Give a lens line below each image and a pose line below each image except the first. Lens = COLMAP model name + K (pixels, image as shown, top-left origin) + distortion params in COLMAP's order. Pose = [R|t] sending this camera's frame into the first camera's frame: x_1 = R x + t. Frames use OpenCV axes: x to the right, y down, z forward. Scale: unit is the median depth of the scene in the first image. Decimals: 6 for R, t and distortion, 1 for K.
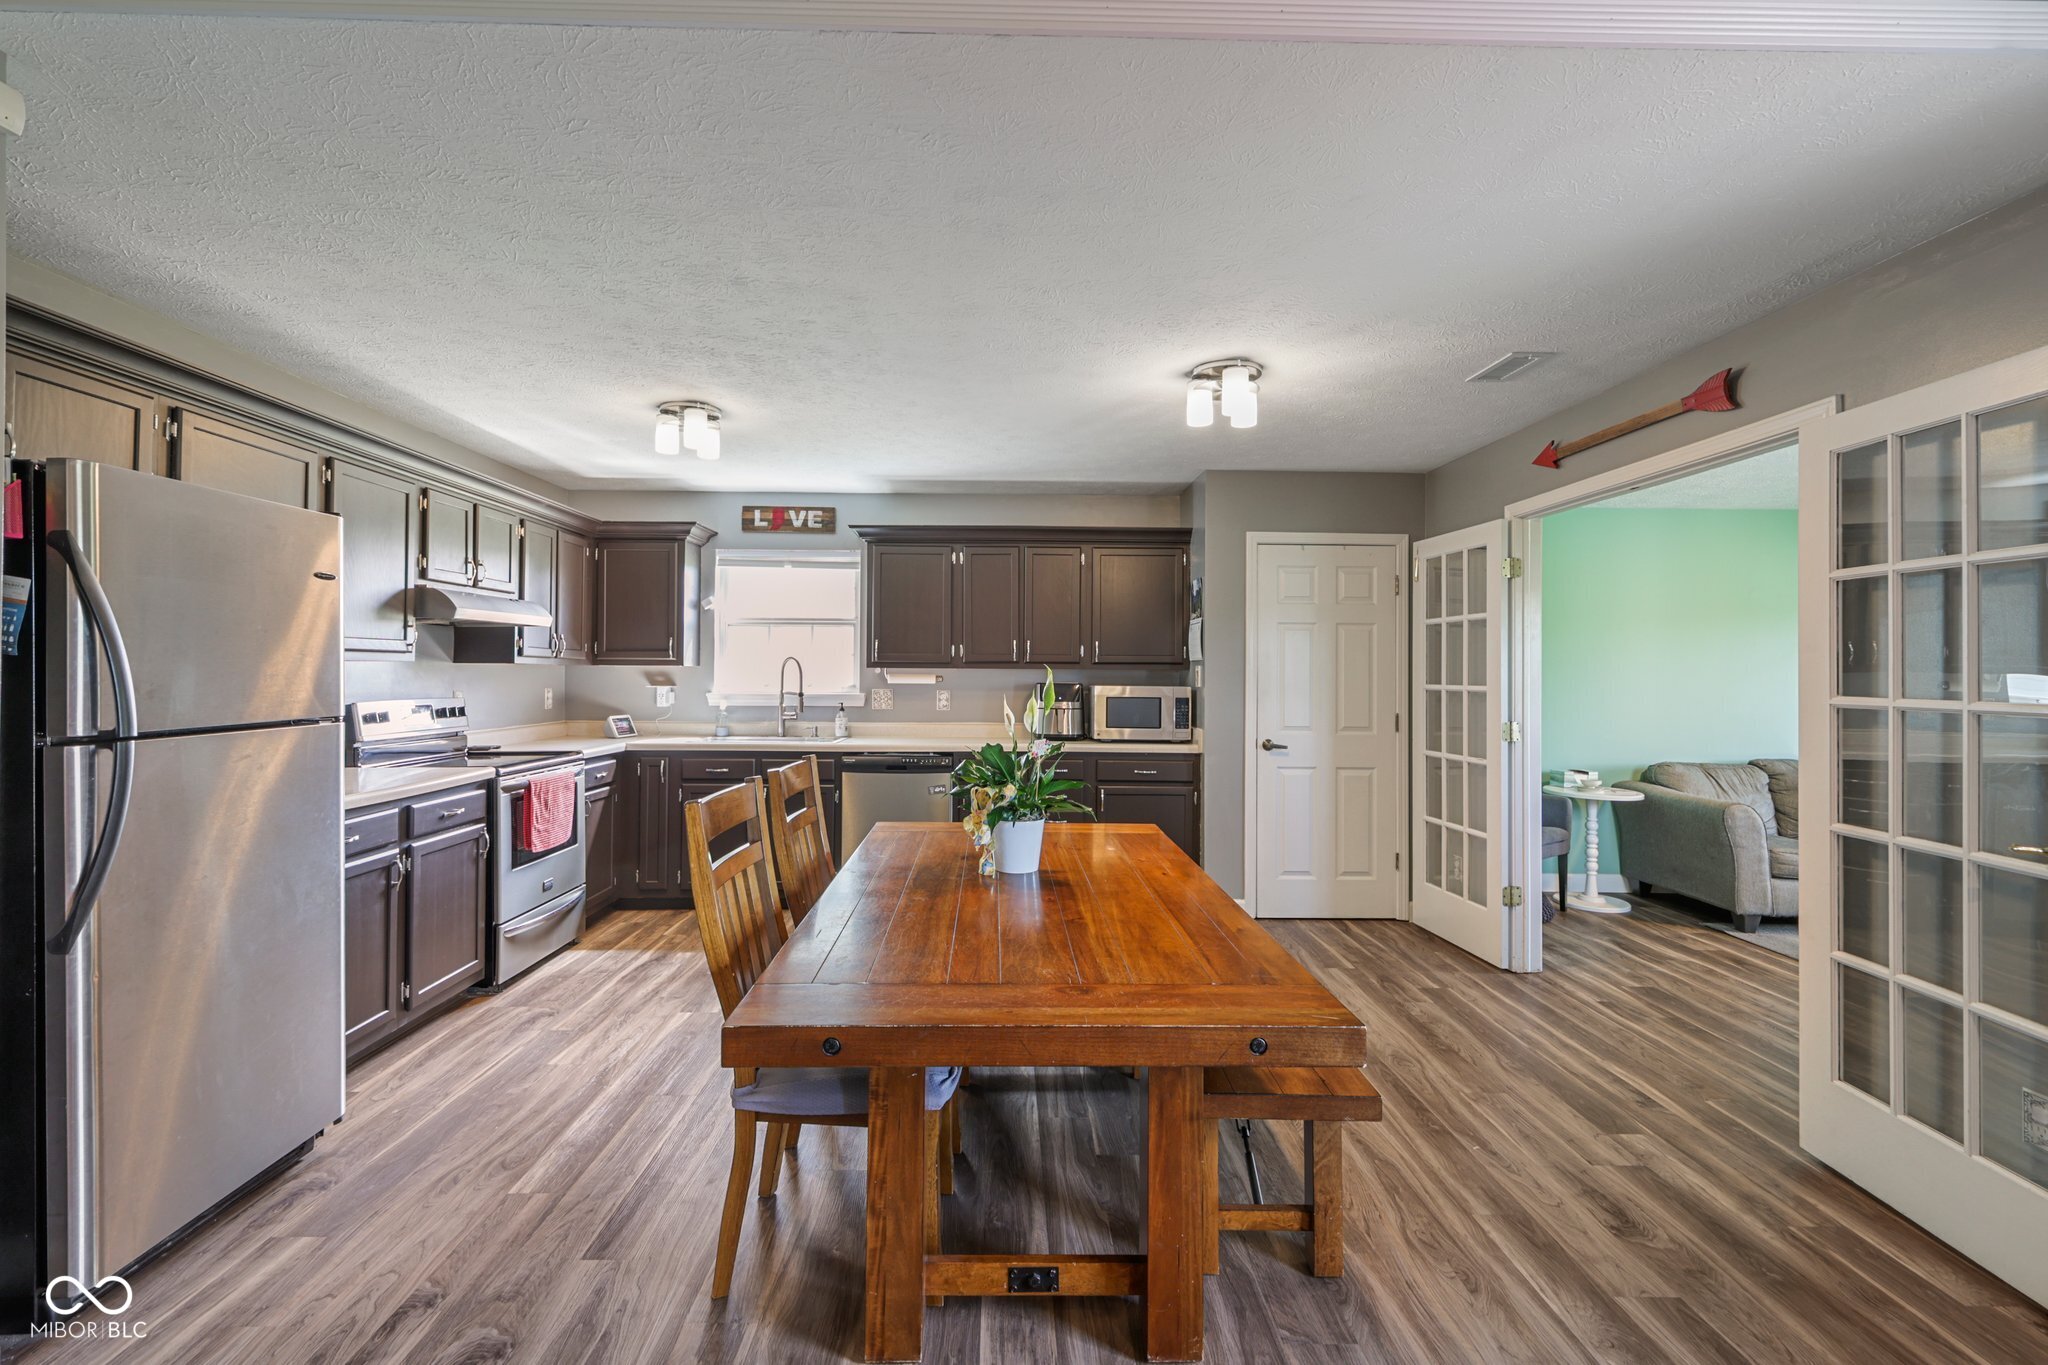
lens RADIAL K [[906.6, 0, 1011.0], [0, 906.6, 653.2], [0, 0, 1]] dist [0.002875, 0.000128]
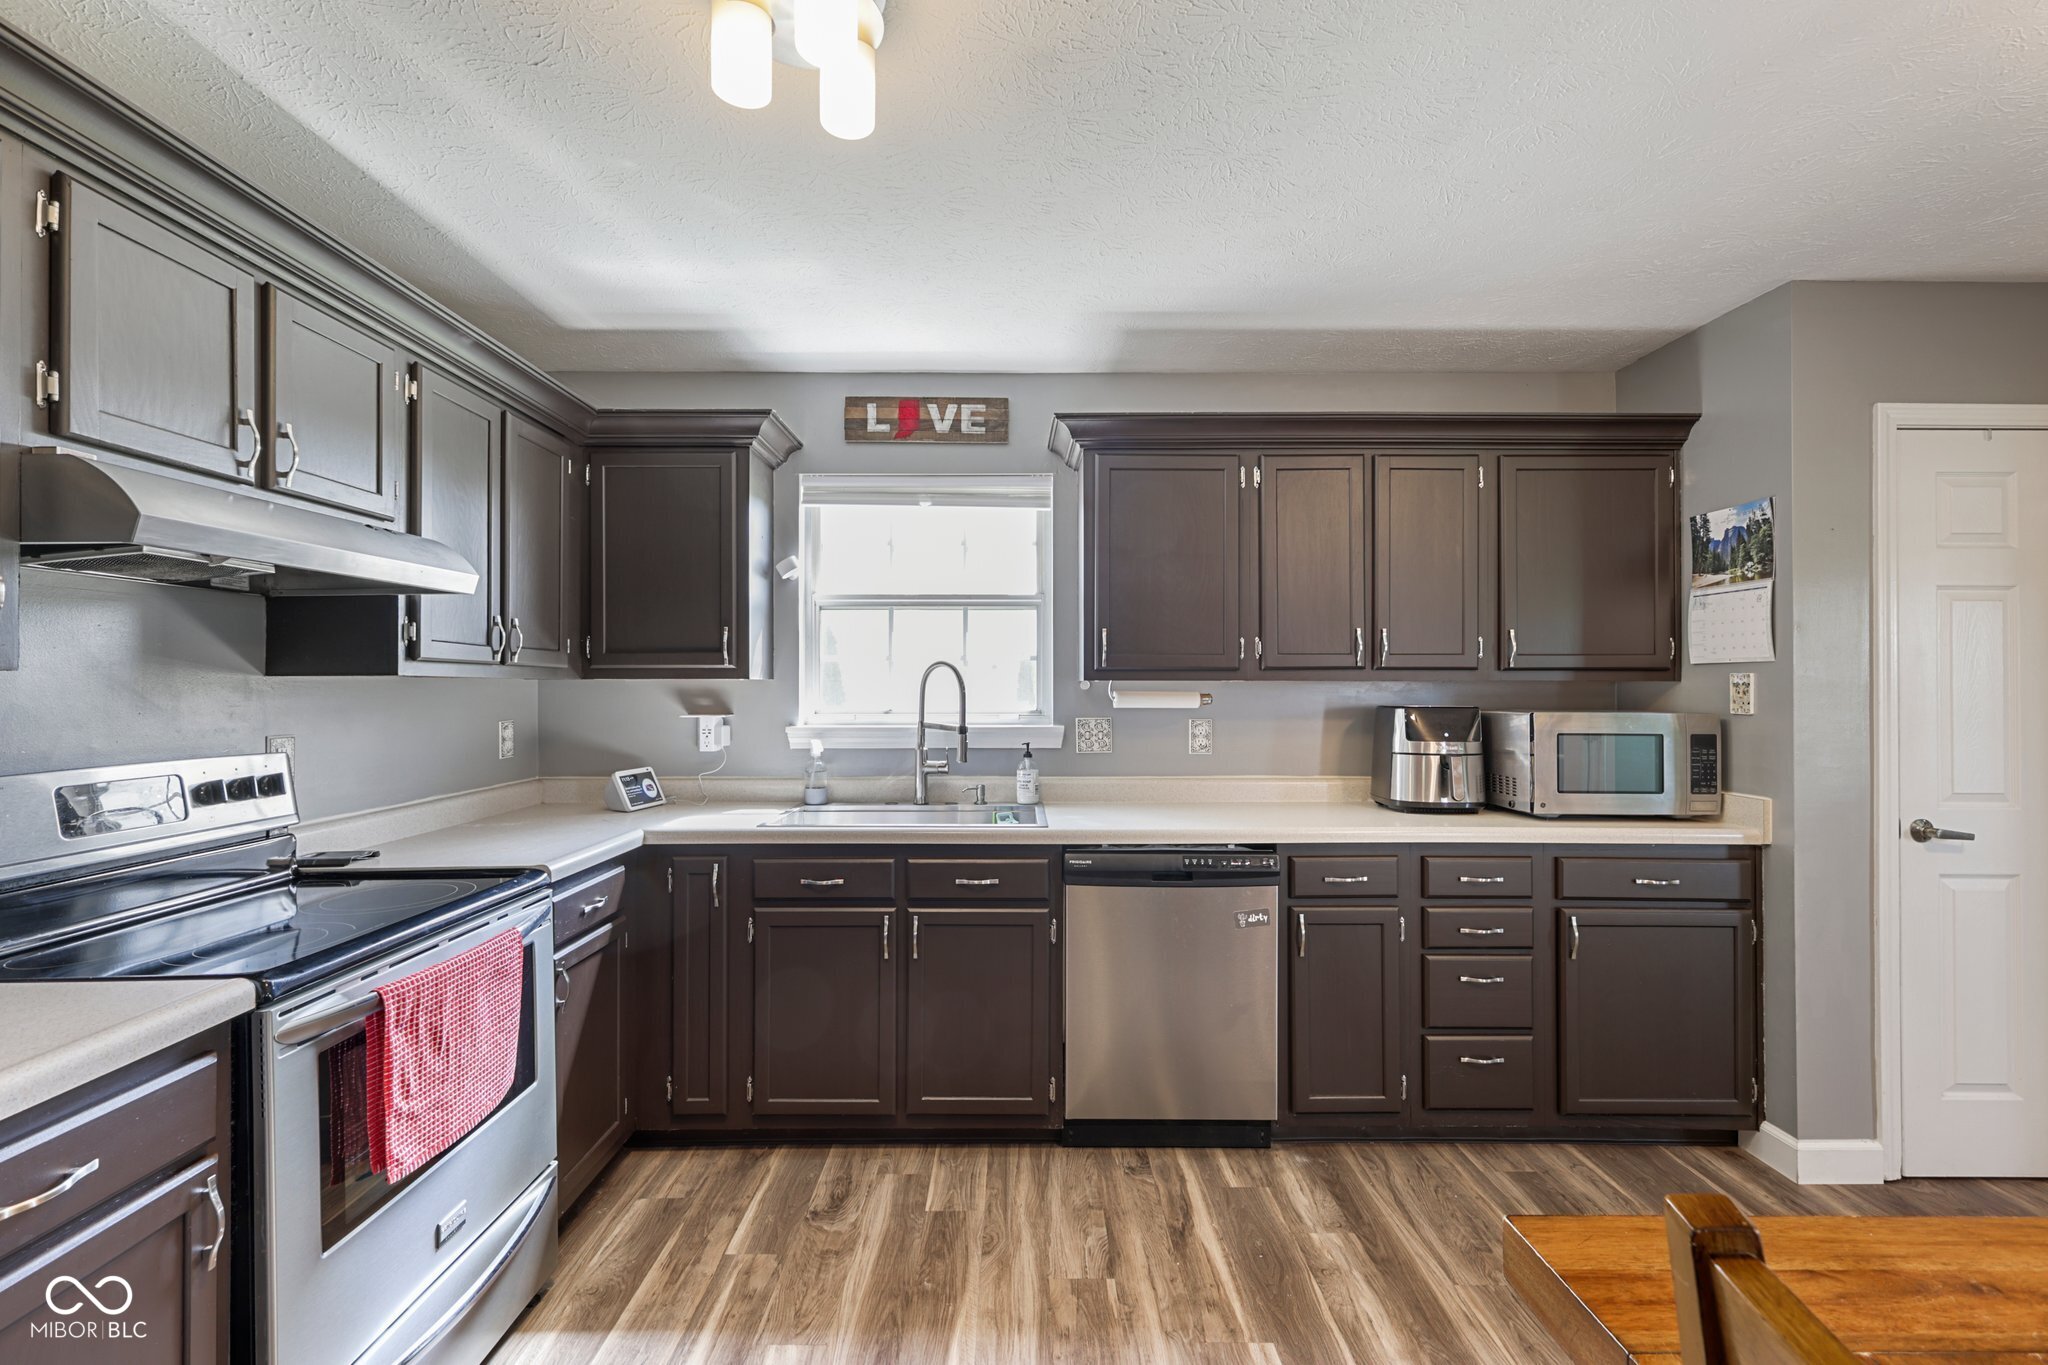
lens RADIAL K [[905.1, 0, 1020.2], [0, 905.1, 675.6], [0, 0, 1]] dist [0.008990, -0.000060]
pose [[0.999883, -0.005970, -0.014102, -0.214134], [0.006147, 0.999902, 0.012542, 0.006978], [0.014026, -0.012627, 0.999822, 0.514831]]
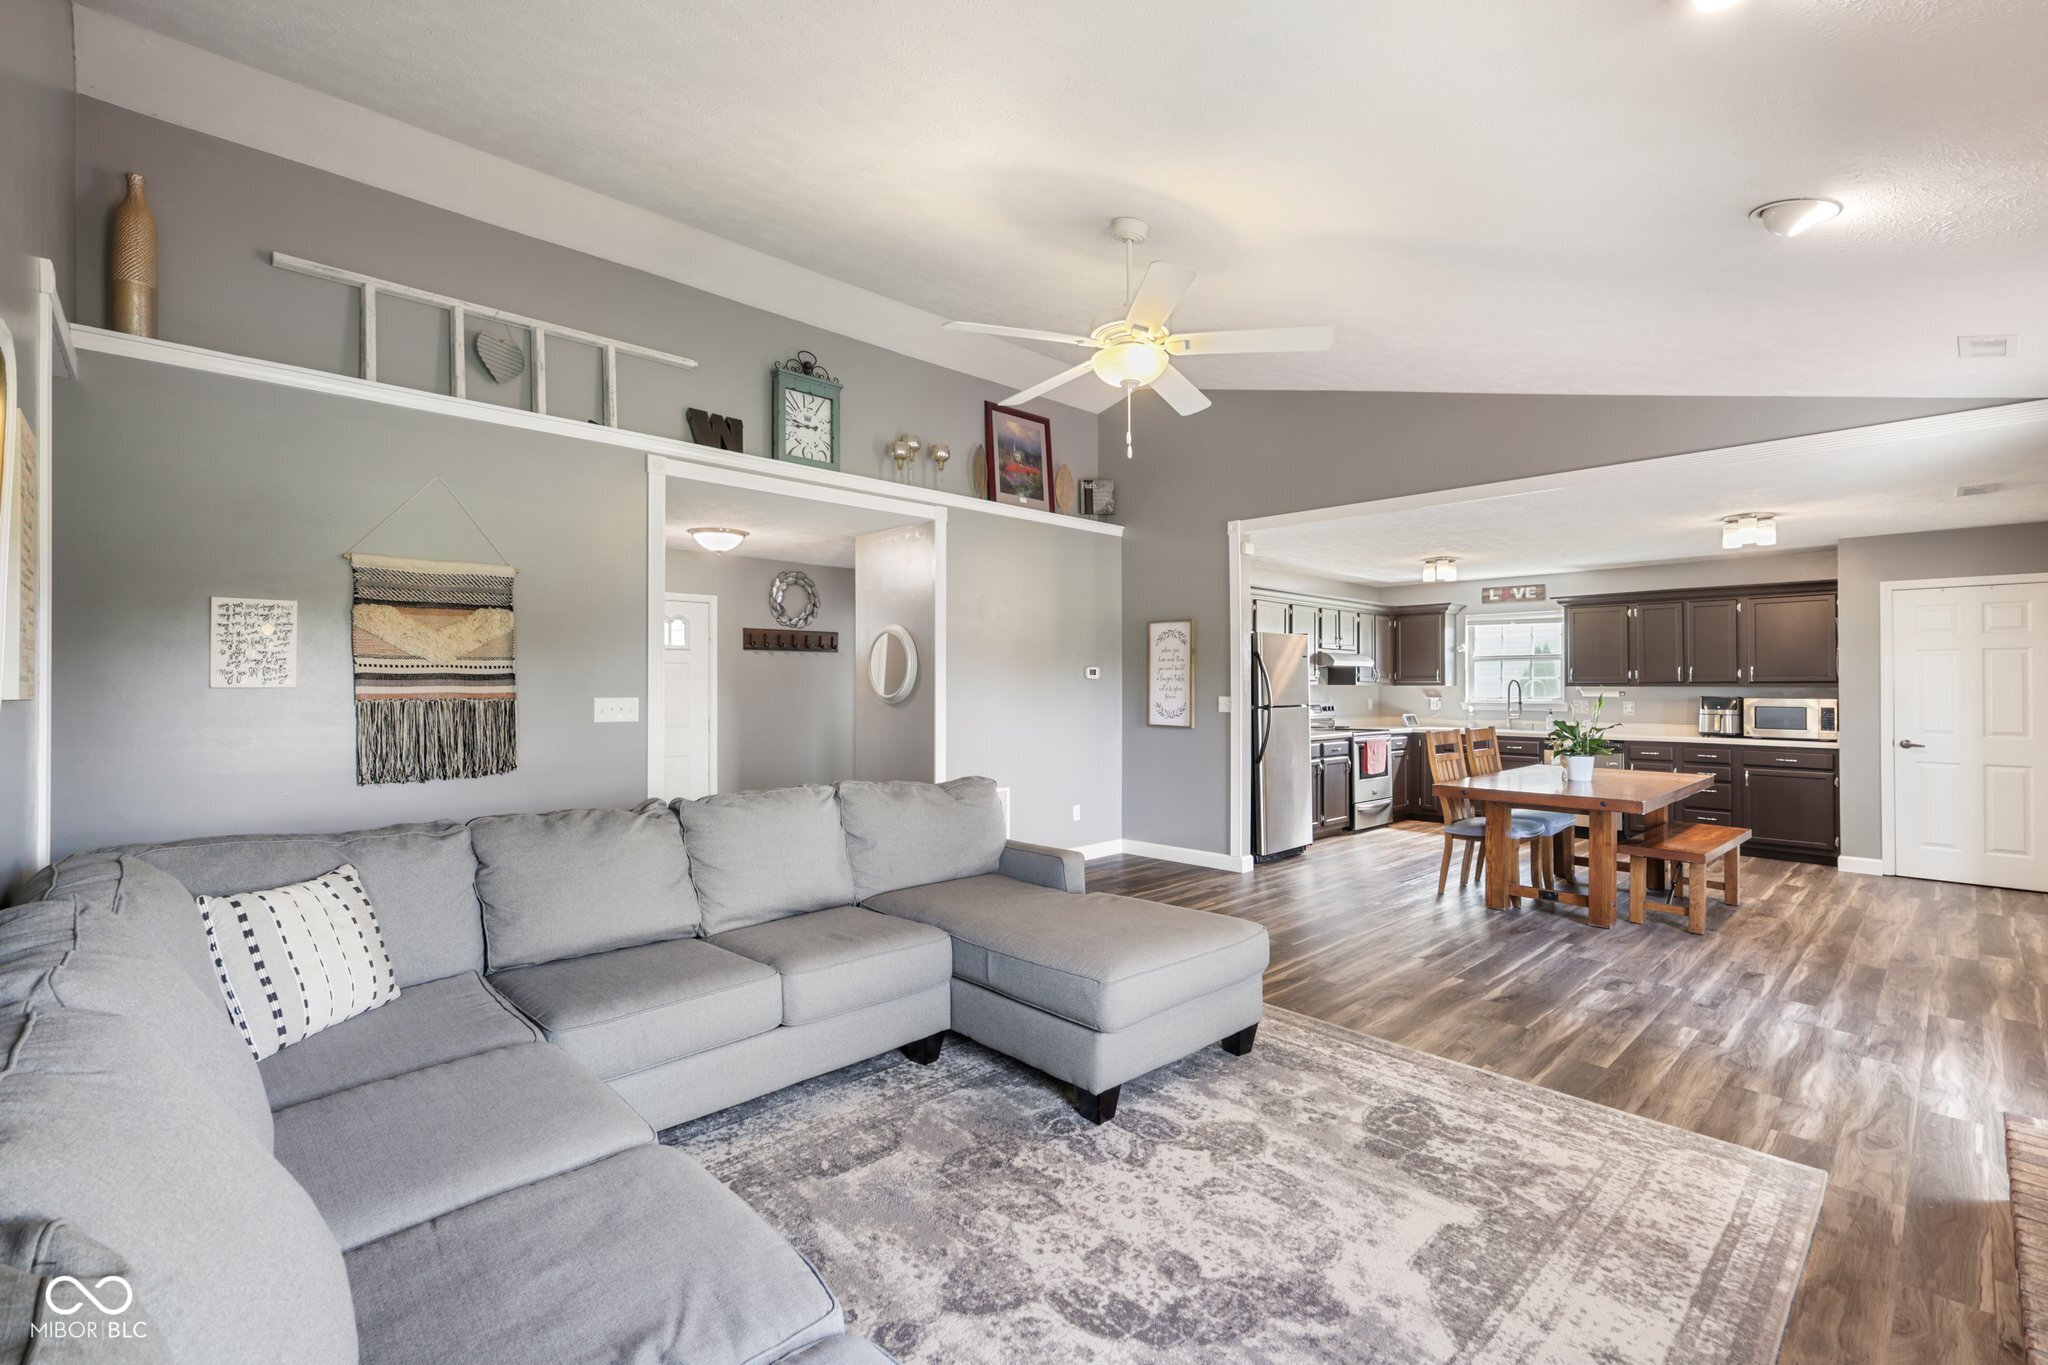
lens RADIAL K [[896.9, 0, 1024.0], [0, 896.9, 682.5], [0, 0, 1]] dist [0.000248, -0.000078]
pose [[0.682924, -0.009052, -0.730434, 0.379638], [0.016484, 0.999860, 0.003020, -0.012354], [0.730304, -0.014103, 0.682977, -0.843718]]
